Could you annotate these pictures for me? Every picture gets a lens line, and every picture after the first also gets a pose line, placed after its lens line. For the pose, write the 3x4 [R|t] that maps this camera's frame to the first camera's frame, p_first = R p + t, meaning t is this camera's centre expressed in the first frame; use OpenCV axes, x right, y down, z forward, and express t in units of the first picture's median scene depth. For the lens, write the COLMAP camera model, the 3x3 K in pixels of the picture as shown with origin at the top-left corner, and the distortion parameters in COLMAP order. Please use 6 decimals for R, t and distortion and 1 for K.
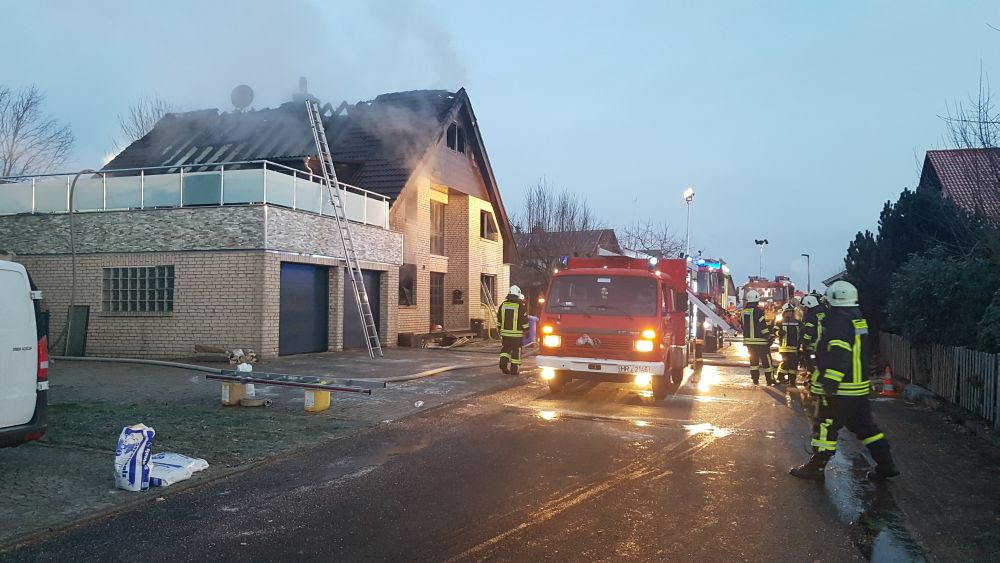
lens RADIAL K [[767.7, 0, 506.0], [0, 767.7, 273.0], [0, 0, 1]] dist [0.089927, -0.131078]
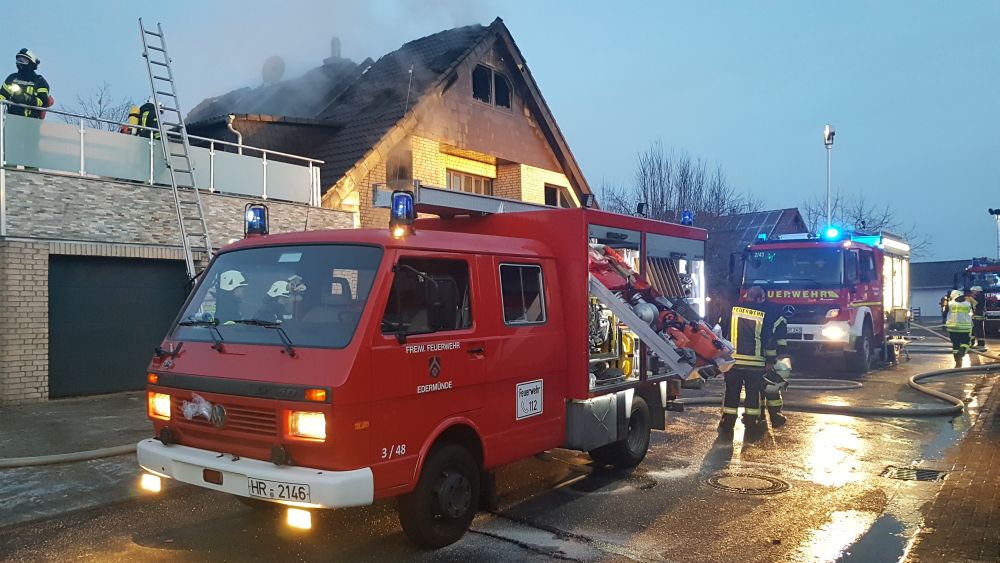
lens RADIAL K [[767.7, 0, 509.6], [0, 767.7, 293.8], [0, 0, 1]] dist [0.089927, -0.131078]
pose [[0.958897, -0.028389, -0.282332, 0.236044], [0.035621, 0.999155, 0.020514, 0.016072], [0.281511, -0.029728, 0.959097, 0.416913]]
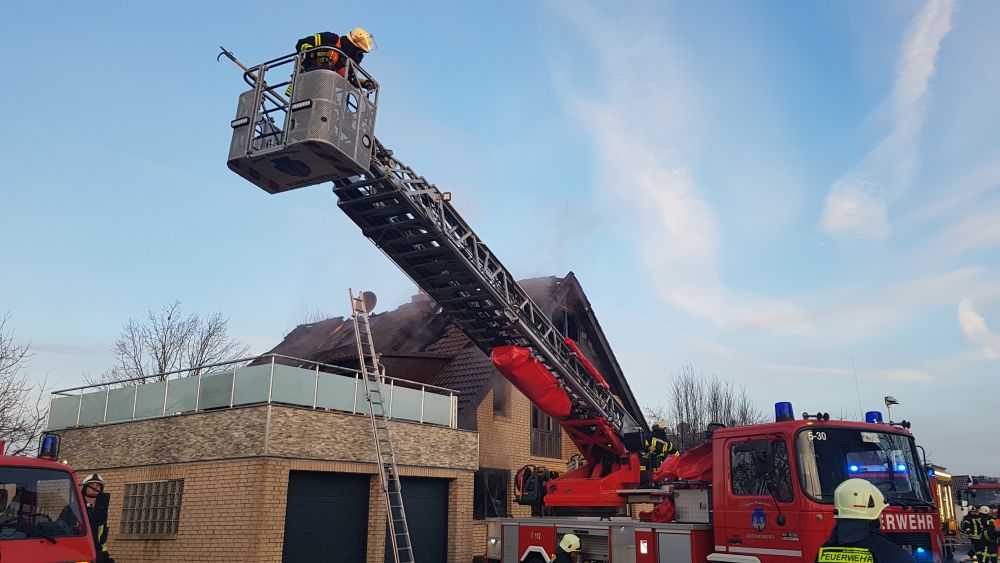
lens RADIAL K [[767.7, 0, 527.4], [0, 767.7, 294.2], [0, 0, 1]] dist [0.089927, -0.131078]
pose [[0.970030, -0.079045, -0.229767, 0.153313], [0.022897, 0.971135, -0.237429, 0.004775], [0.241902, 0.225052, 0.943841, 0.185890]]
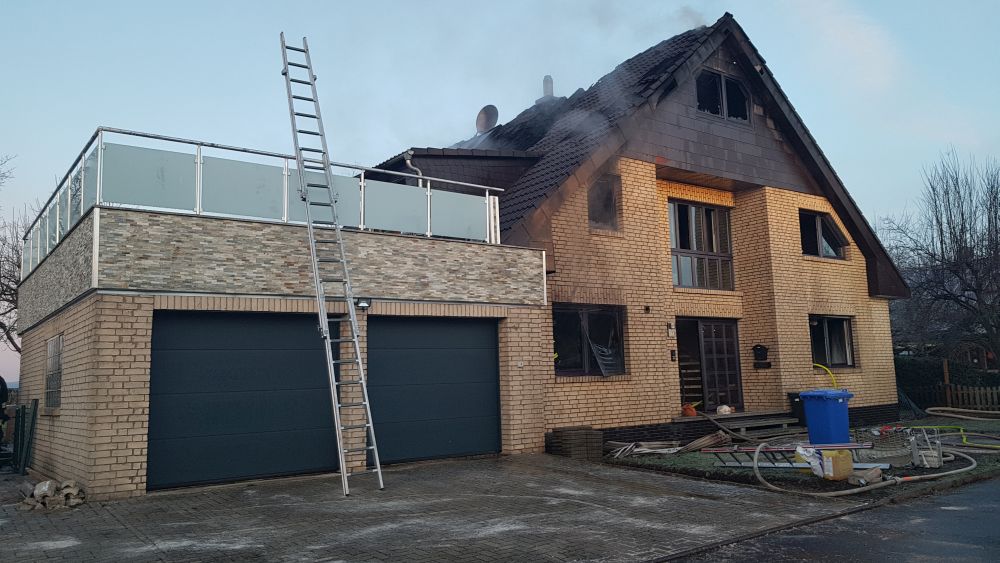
lens RADIAL K [[767.7, 0, 522.1], [0, 767.7, 279.9], [0, 0, 1]] dist [0.089927, -0.131078]
pose [[0.826533, -0.103936, -0.553209, 0.192030], [0.061924, 0.993629, -0.094163, 0.026689], [0.559472, 0.043572, 0.827703, 0.611396]]
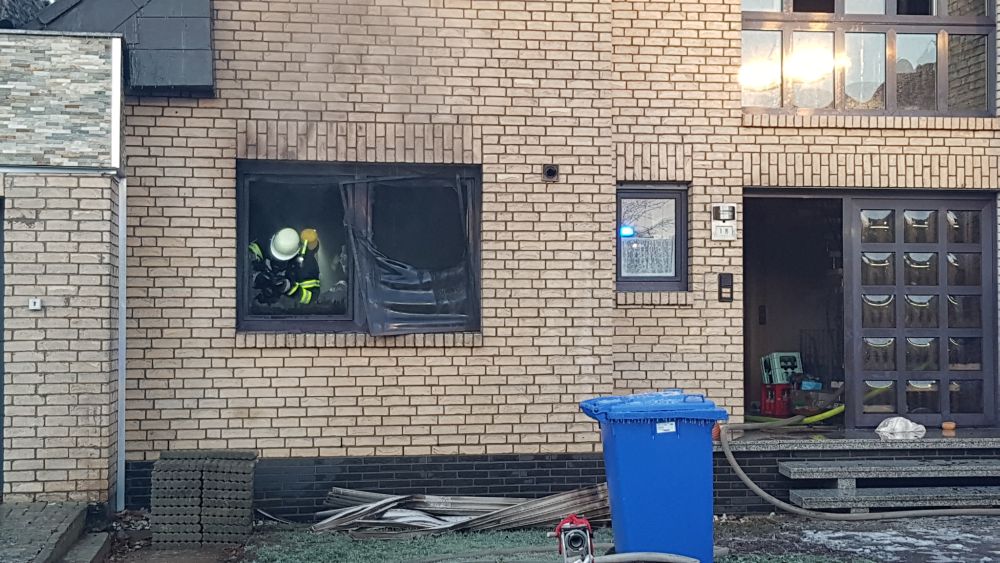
lens RADIAL K [[1477.6, 0, 532.7], [0, 1477.6, 288.1], [0, 0, 1]] dist [0.119411, 0.000000]
pose [[0.455841, -0.028437, -0.889607, 0.397021], [0.042922, 0.999029, -0.009941, 0.043670], [0.889025, -0.033653, 0.456619, 1.053102]]
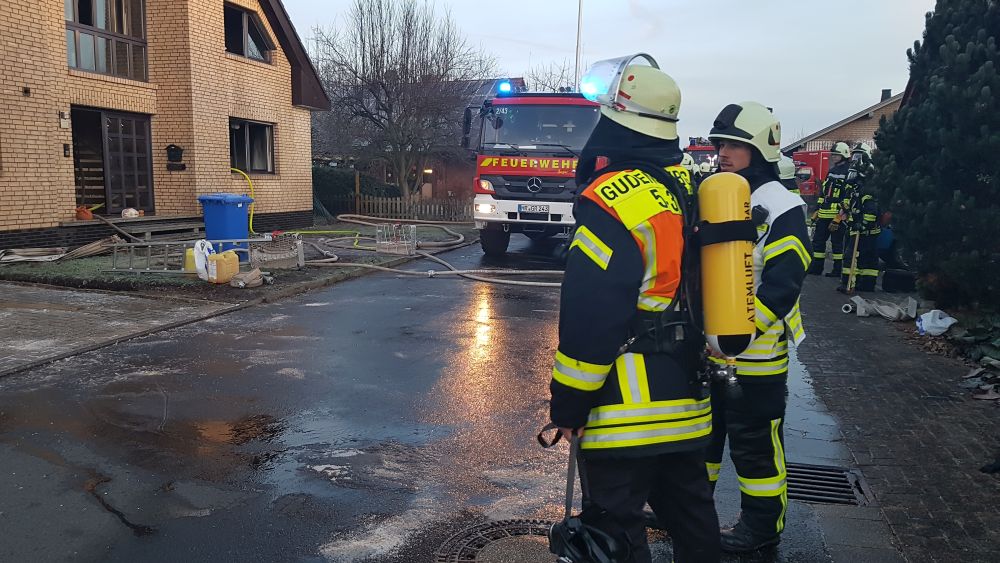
lens RADIAL K [[767.7, 0, 494.5], [0, 767.7, 280.2], [0, 0, 1]] dist [0.089927, -0.131078]
pose [[0.998718, 0.001500, 0.050598, 0.220771], [-0.010194, 0.985043, 0.172006, 0.030106], [-0.049583, -0.172301, 0.983796, 0.642584]]
